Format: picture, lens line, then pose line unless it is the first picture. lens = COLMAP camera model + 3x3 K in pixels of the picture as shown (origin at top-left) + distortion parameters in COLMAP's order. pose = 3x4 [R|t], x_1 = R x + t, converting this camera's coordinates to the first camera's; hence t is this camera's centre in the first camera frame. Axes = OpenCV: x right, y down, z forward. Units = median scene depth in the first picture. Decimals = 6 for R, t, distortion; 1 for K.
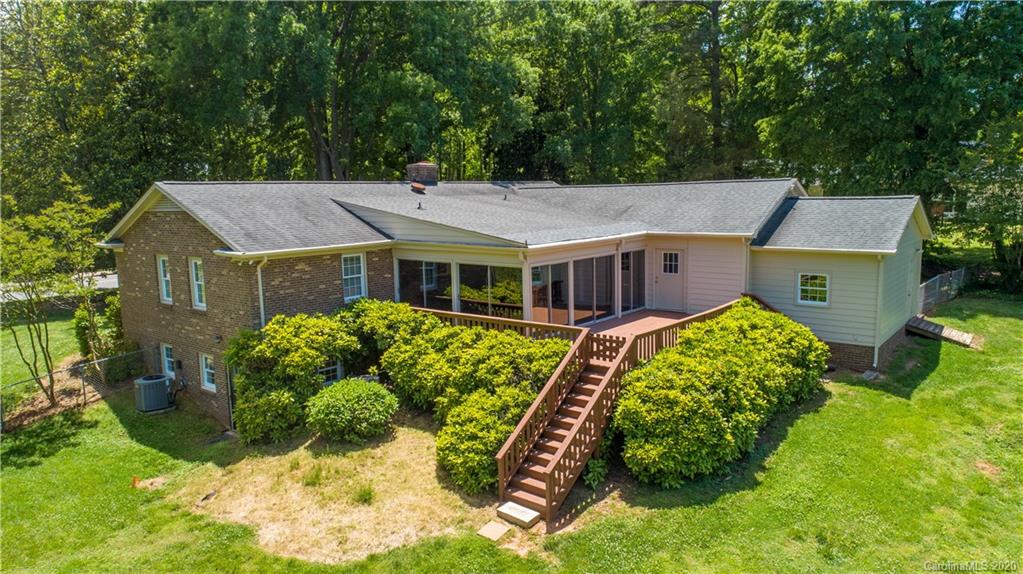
lens RADIAL K [[677.4, 0, 511.5], [0, 677.4, 287.0], [0, 0, 1]] dist [-0.018551, 0.000981]
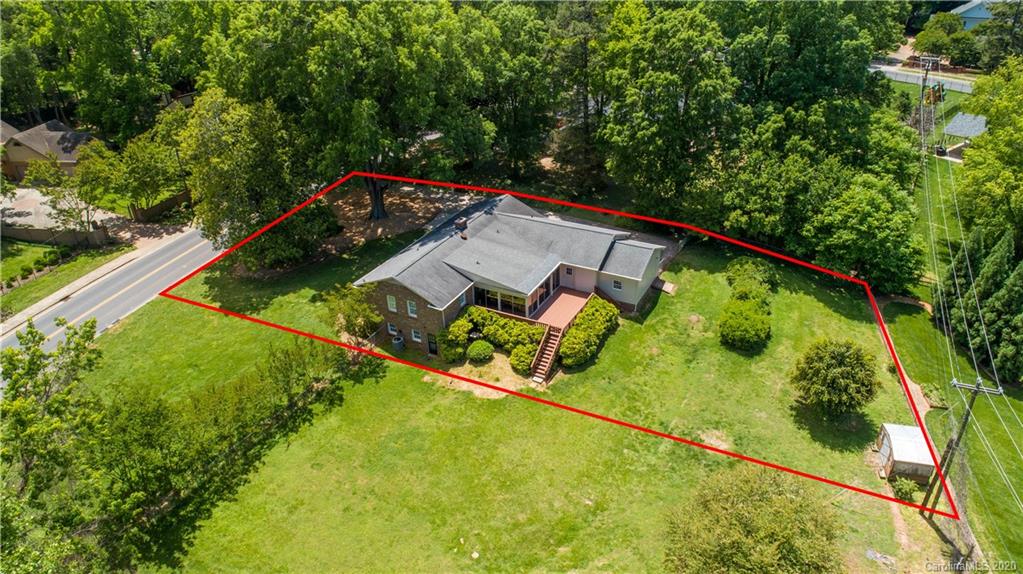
lens RADIAL K [[677.4, 0, 511.5], [0, 677.4, 287.0], [0, 0, 1]] dist [-0.018551, 0.000981]
pose [[0.980433, -0.098358, 0.170517, -0.658350], [0.028643, 0.928285, 0.370764, -1.421714], [-0.194756, -0.358625, 0.912939, -2.077719]]
